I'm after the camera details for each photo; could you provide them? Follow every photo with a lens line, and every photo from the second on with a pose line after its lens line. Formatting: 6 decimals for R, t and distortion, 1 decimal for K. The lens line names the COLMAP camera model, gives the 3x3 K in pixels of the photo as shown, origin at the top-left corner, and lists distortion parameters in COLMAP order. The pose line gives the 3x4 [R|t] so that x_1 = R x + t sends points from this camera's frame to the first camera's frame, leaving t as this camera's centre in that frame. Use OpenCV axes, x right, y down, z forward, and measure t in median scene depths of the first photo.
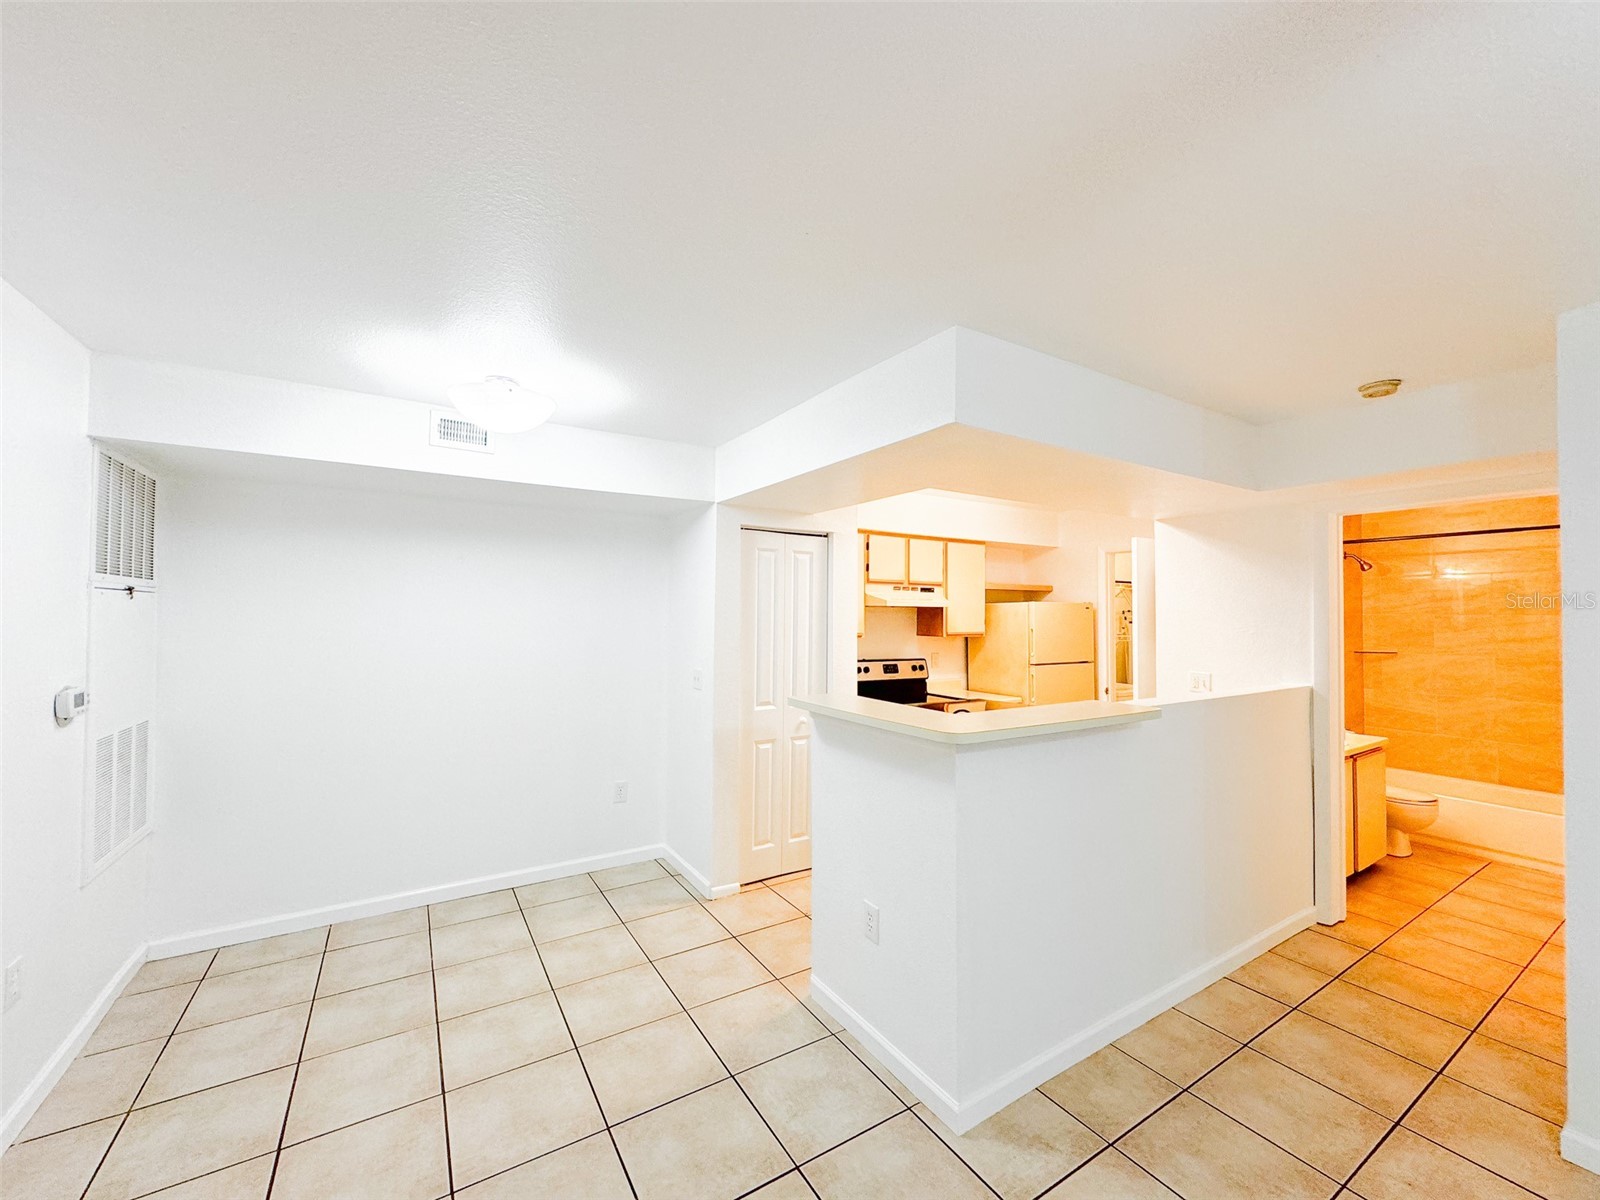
lens RADIAL K [[636.8, 0, 797.7], [0, 636.8, 597.8], [0, 0, 1]] dist [-0.002745, 0.000226]
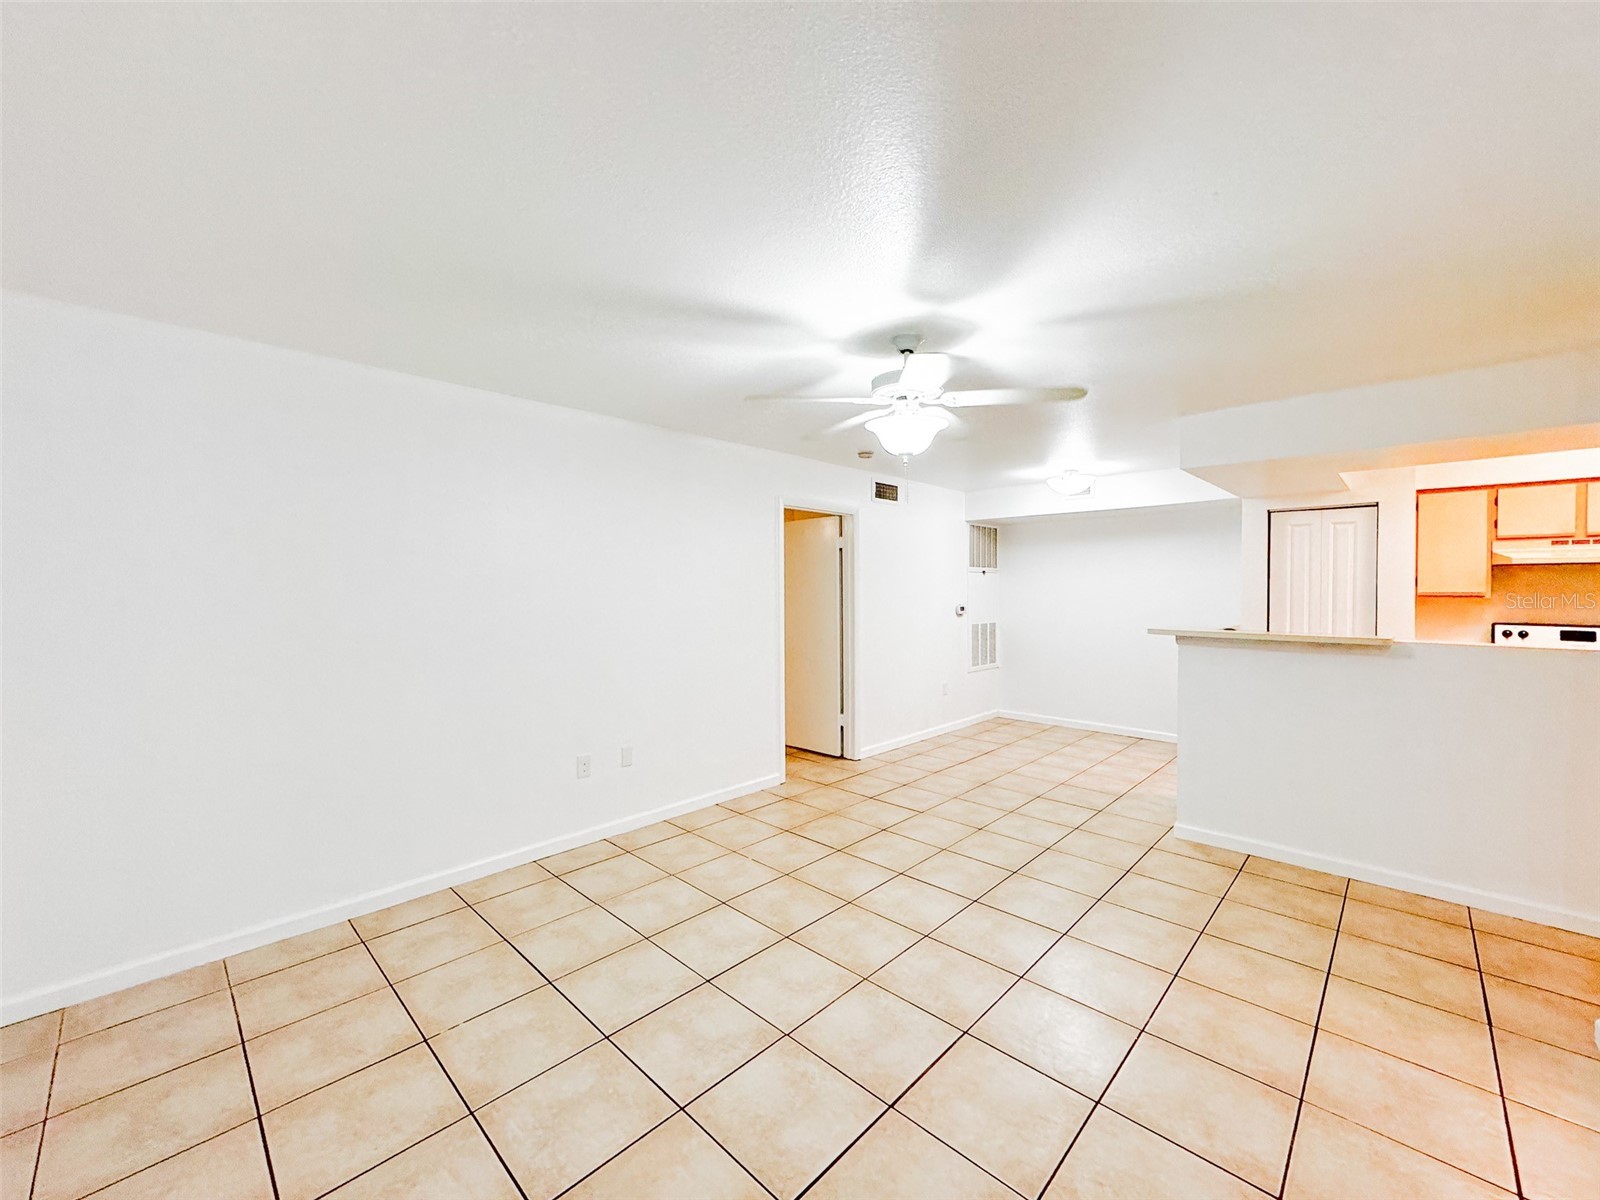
lens RADIAL K [[636.8, 0, 797.7], [0, 636.8, 597.8], [0, 0, 1]] dist [-0.002745, 0.000226]
pose [[0.244824, 0.008146, -0.969533, 1.173837], [0.028929, 0.999458, 0.015702, 0.026157], [0.969136, -0.031892, 0.244456, -0.369222]]
